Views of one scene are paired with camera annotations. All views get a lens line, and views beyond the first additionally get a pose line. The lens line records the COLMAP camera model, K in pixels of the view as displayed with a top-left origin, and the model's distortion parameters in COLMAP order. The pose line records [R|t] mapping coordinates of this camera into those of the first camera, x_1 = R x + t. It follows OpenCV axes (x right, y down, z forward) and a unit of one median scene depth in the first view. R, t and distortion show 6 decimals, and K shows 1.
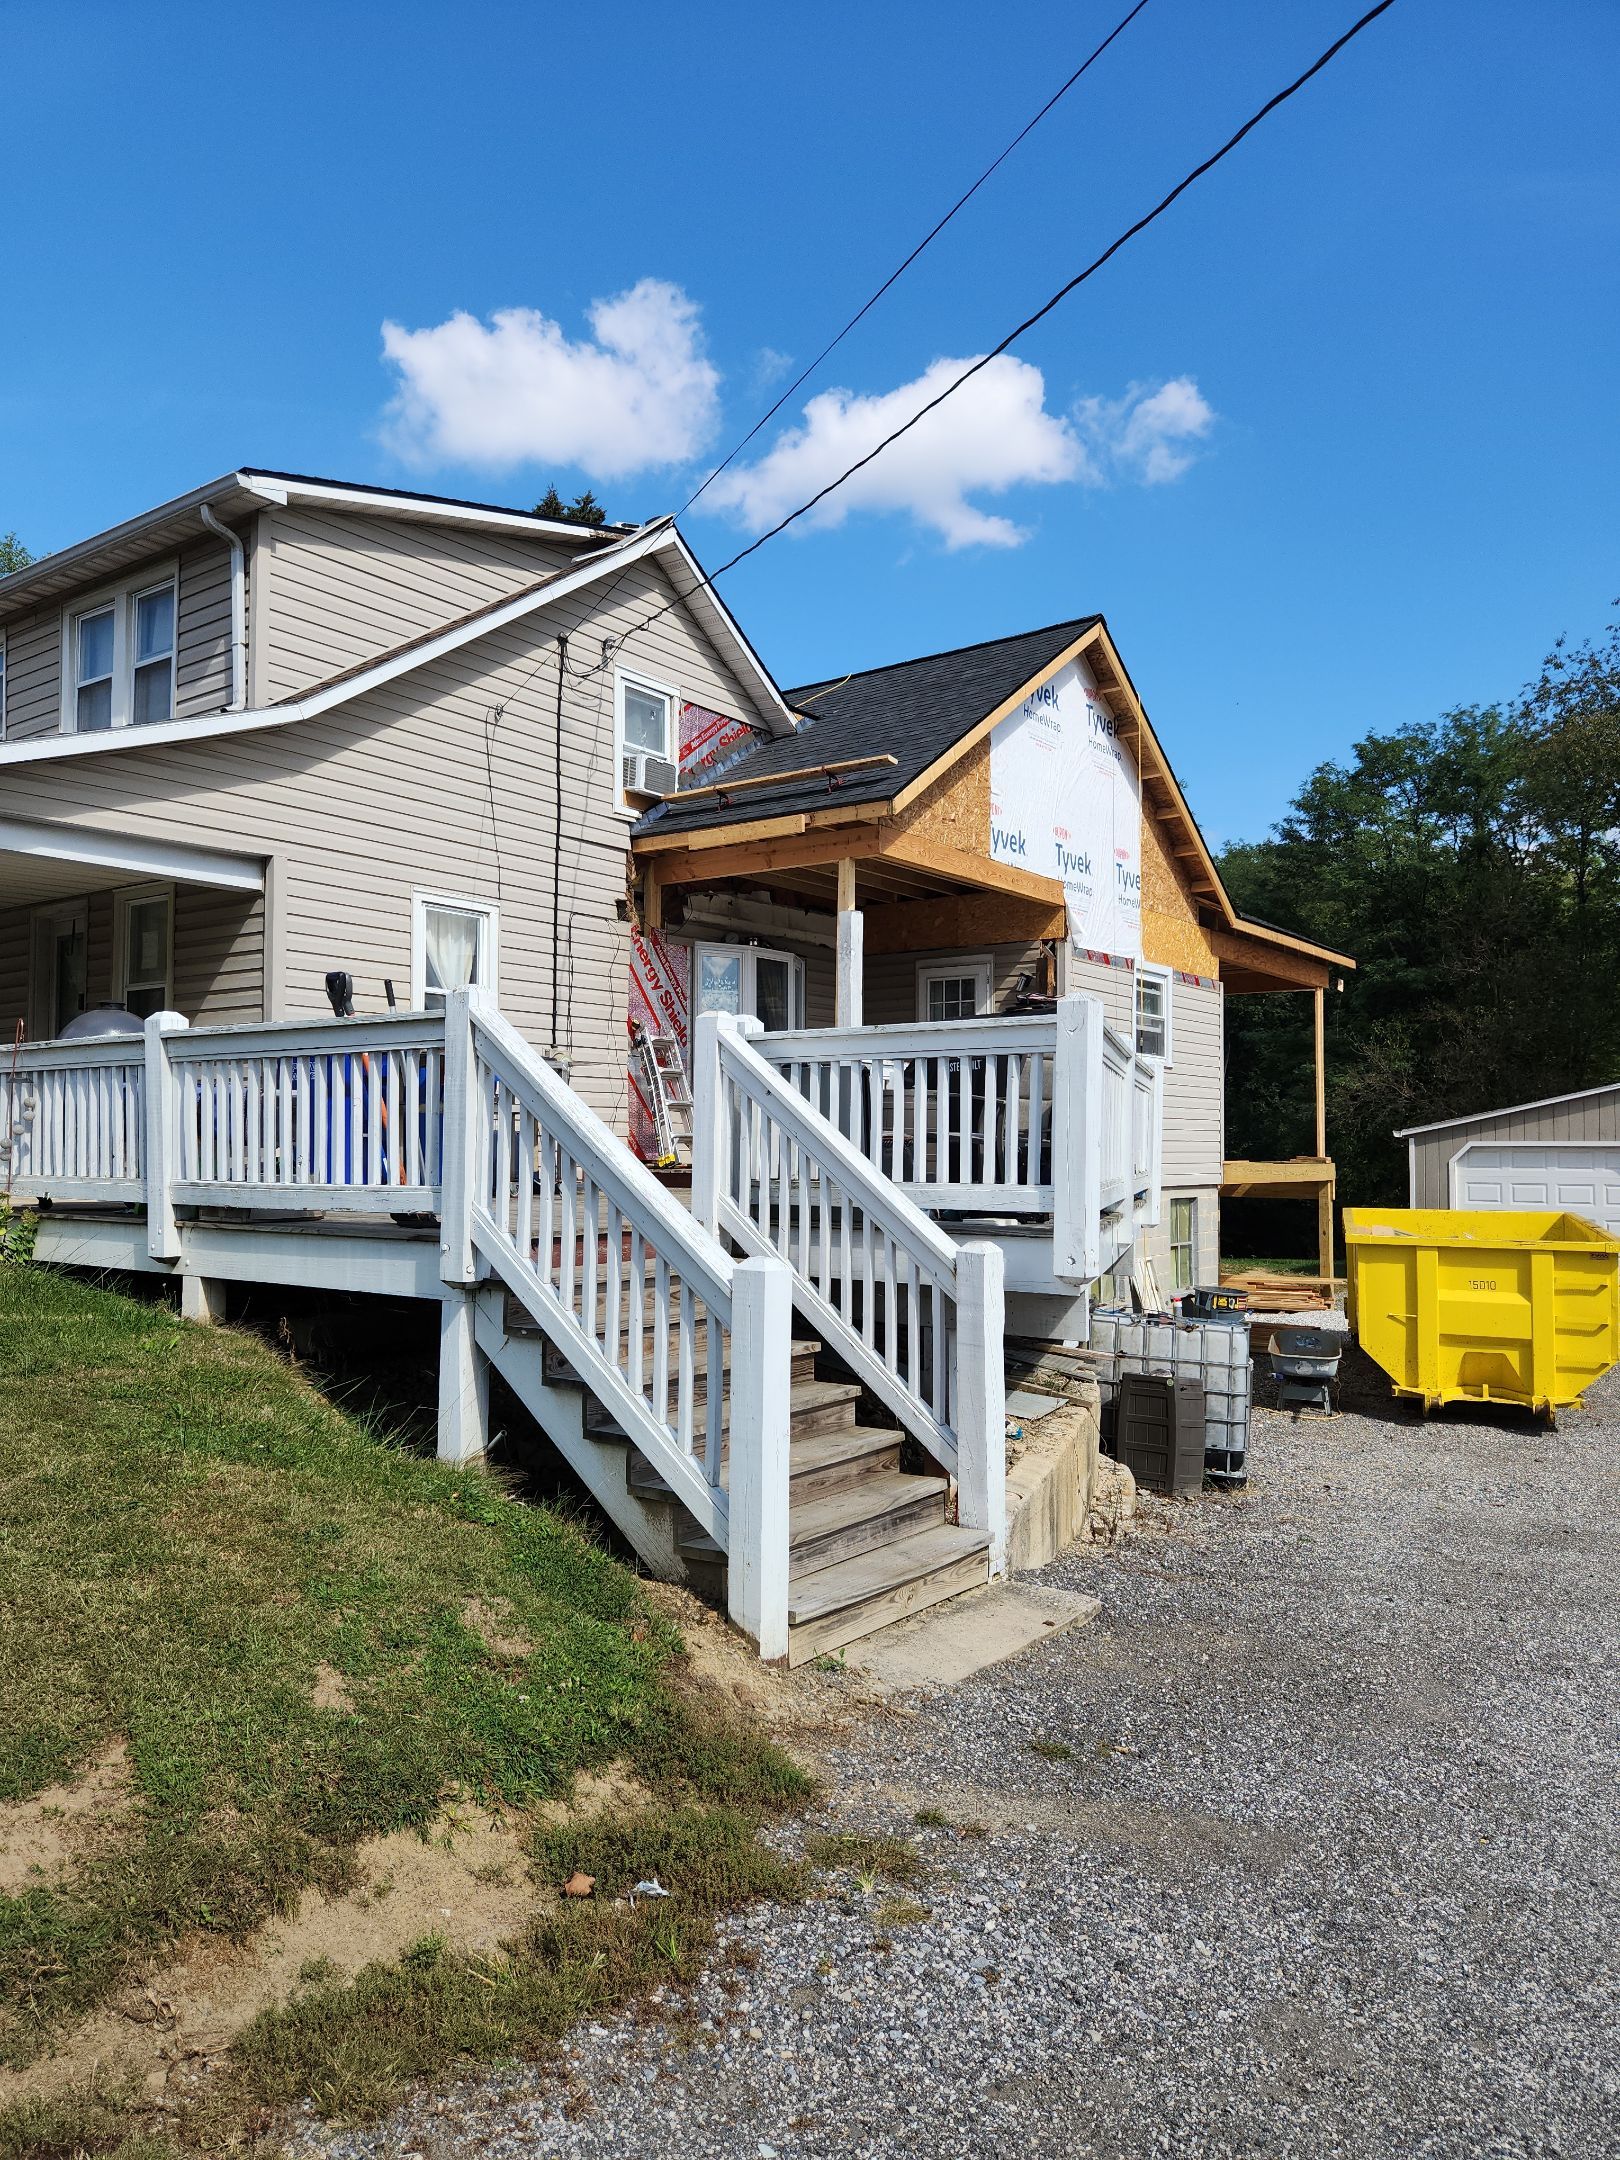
lens RADIAL K [[1443.1, 0, 803.8], [0, 1443.1, 1125.5], [0, 0, 1]] dist [0.085164, -0.066379]
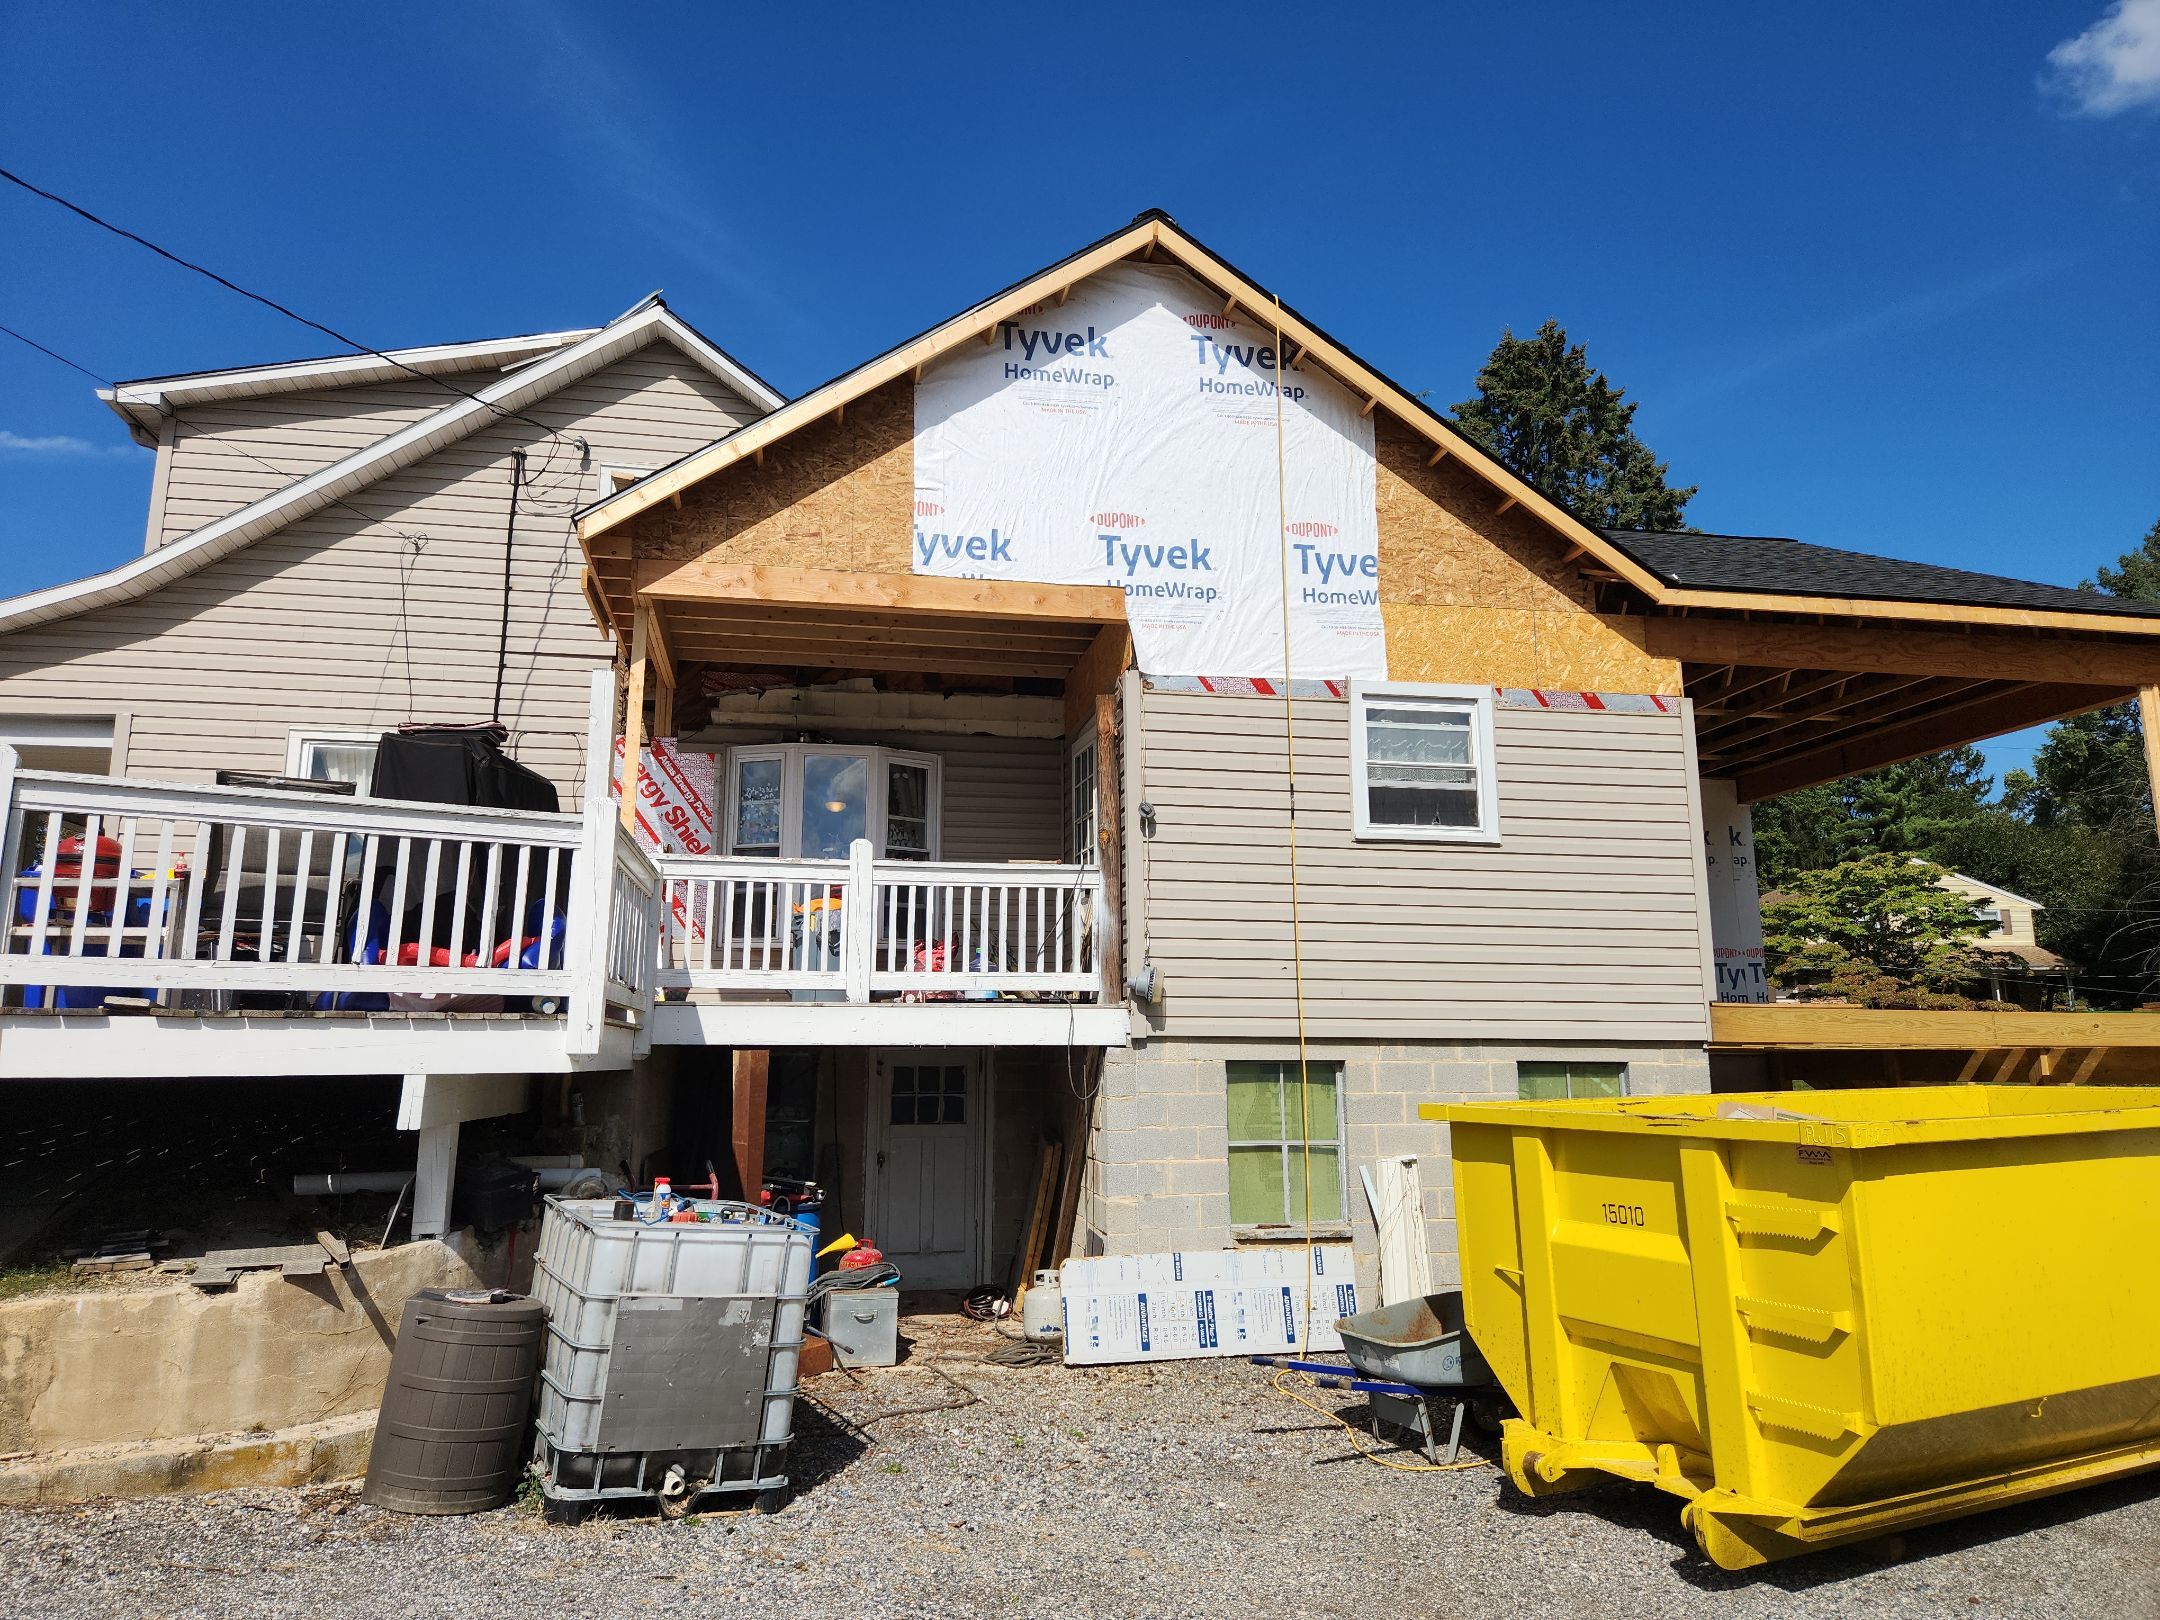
lens RADIAL K [[1451.9, 0, 1072.9], [0, 1451.9, 802.3], [0, 0, 1]] dist [0.076102, -0.071150]
pose [[0.738168, -0.127076, -0.662541, 0.643310], [0.015171, 0.984977, -0.172017, 0.056330], [0.674447, 0.116926, 0.729006, 0.514914]]
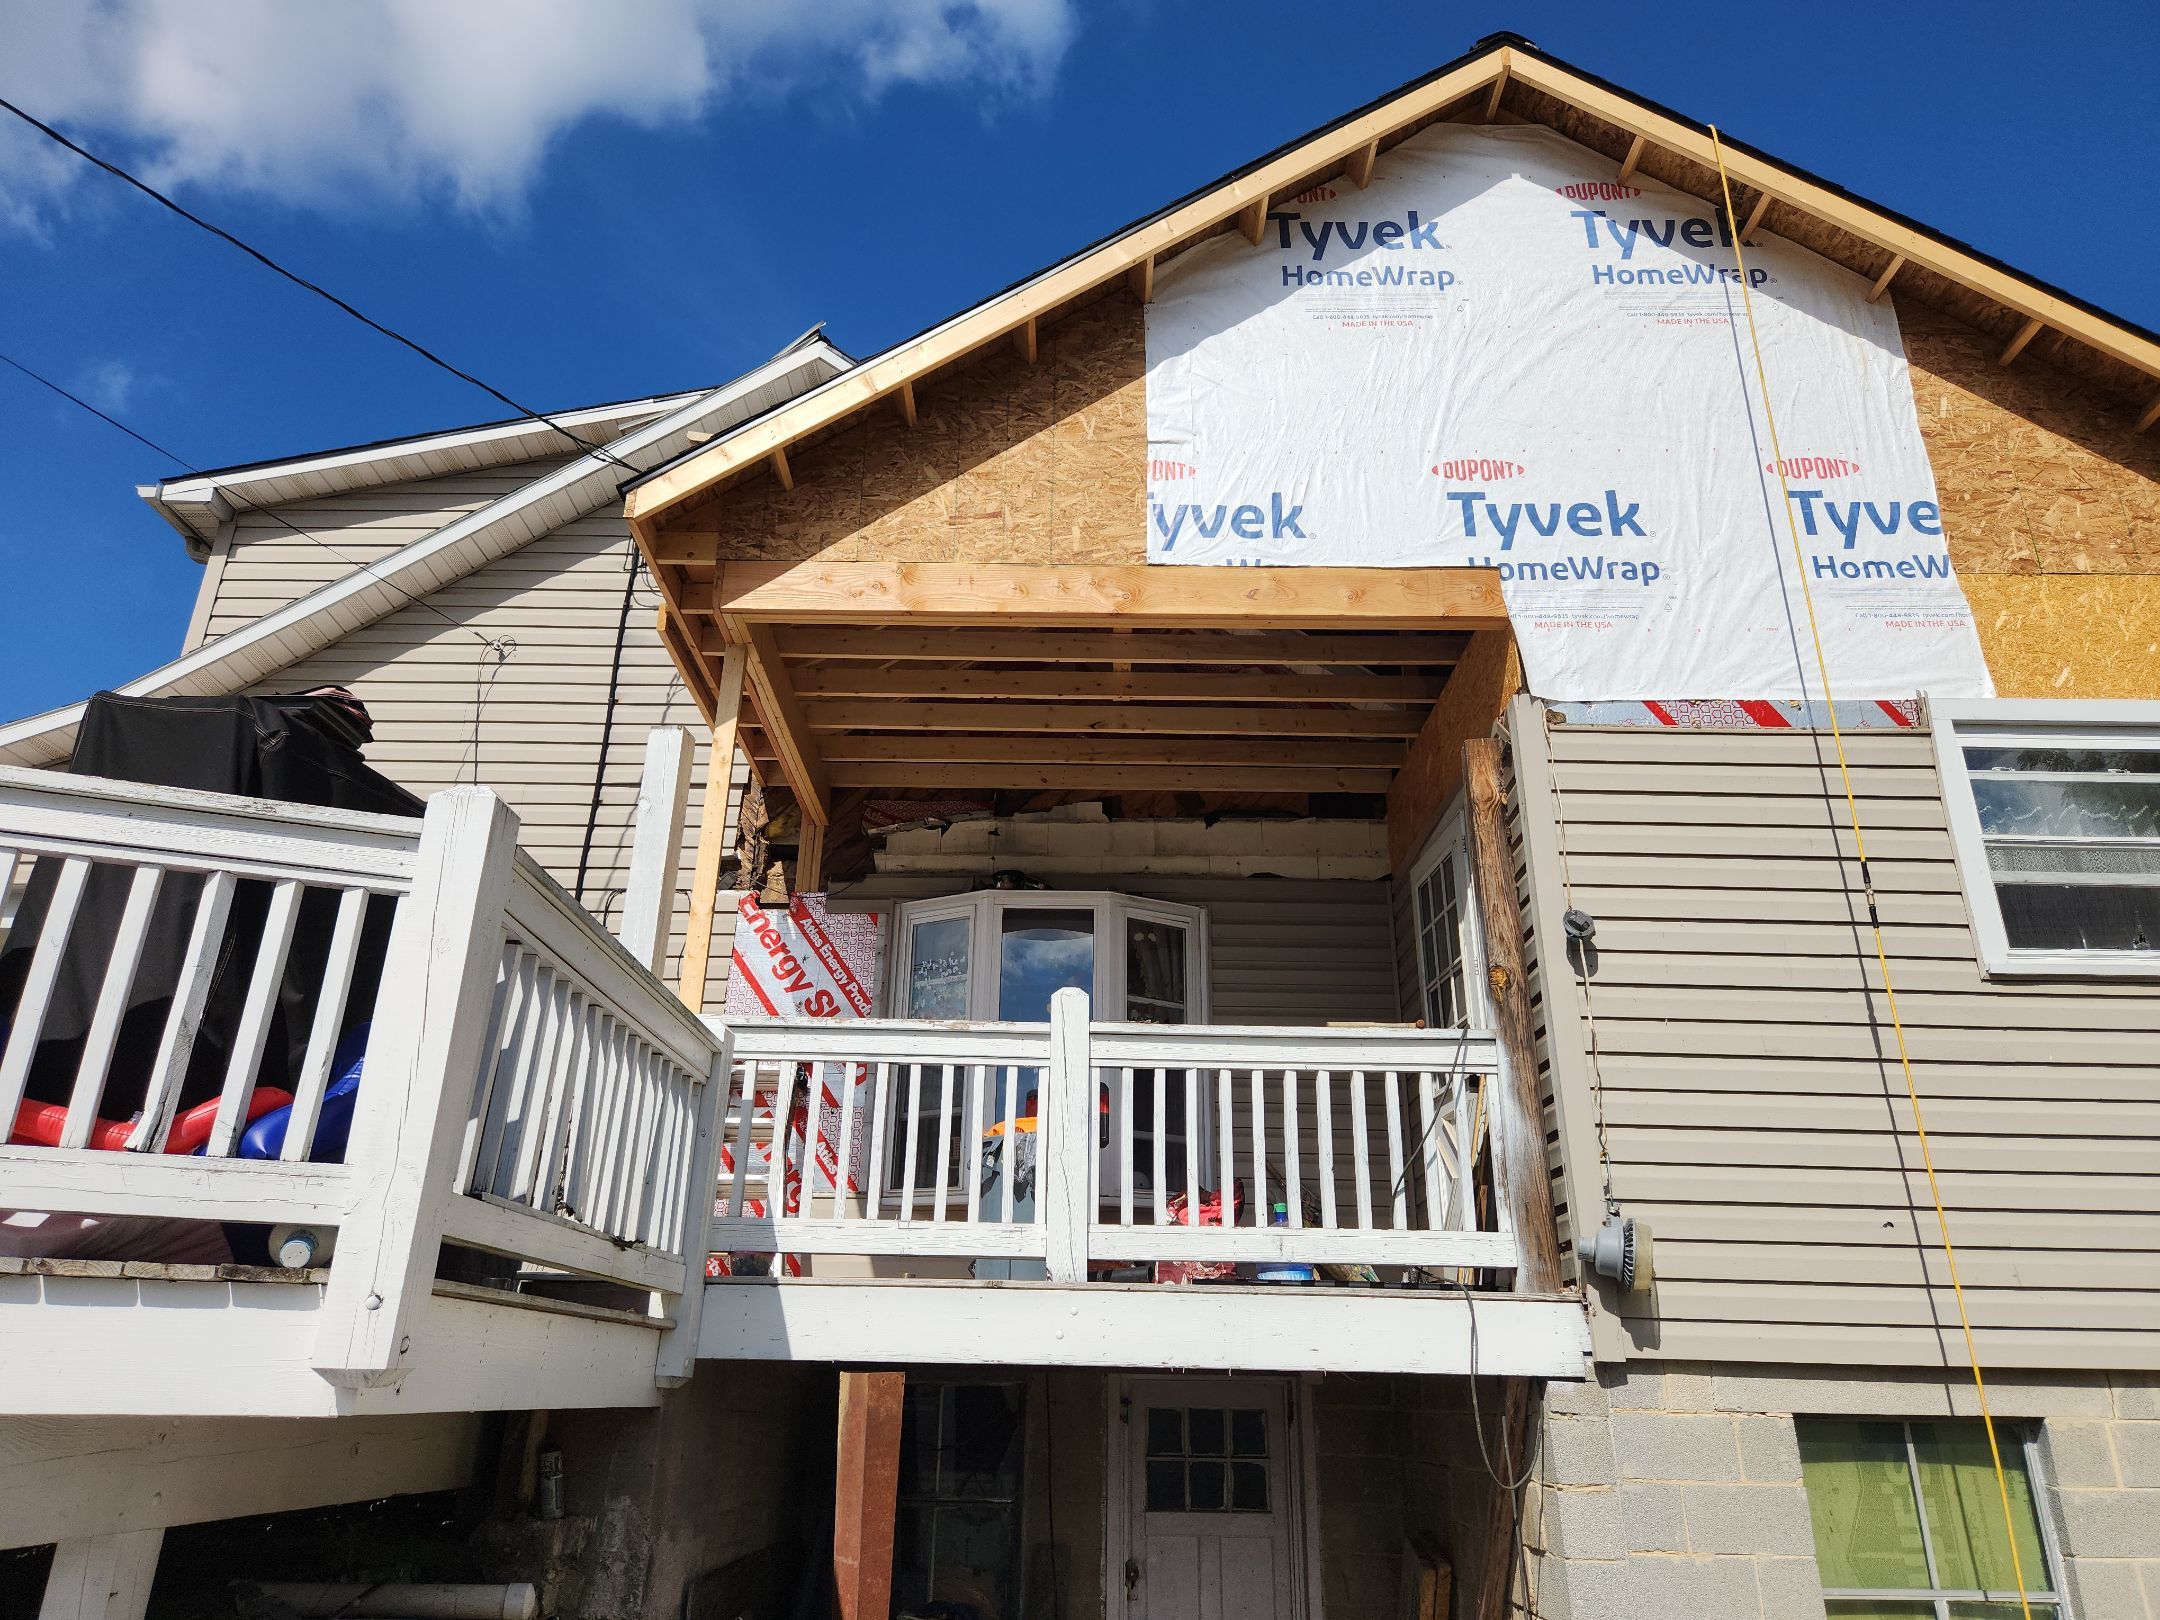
lens RADIAL K [[1451.9, 0, 1072.9], [0, 1451.9, 802.3], [0, 0, 1]] dist [0.076102, -0.071150]
pose [[0.600818, -0.298541, -0.741546, 0.420173], [-0.000754, 0.927433, -0.373989, 0.055973], [0.799385, 0.225259, 0.556993, 0.720494]]
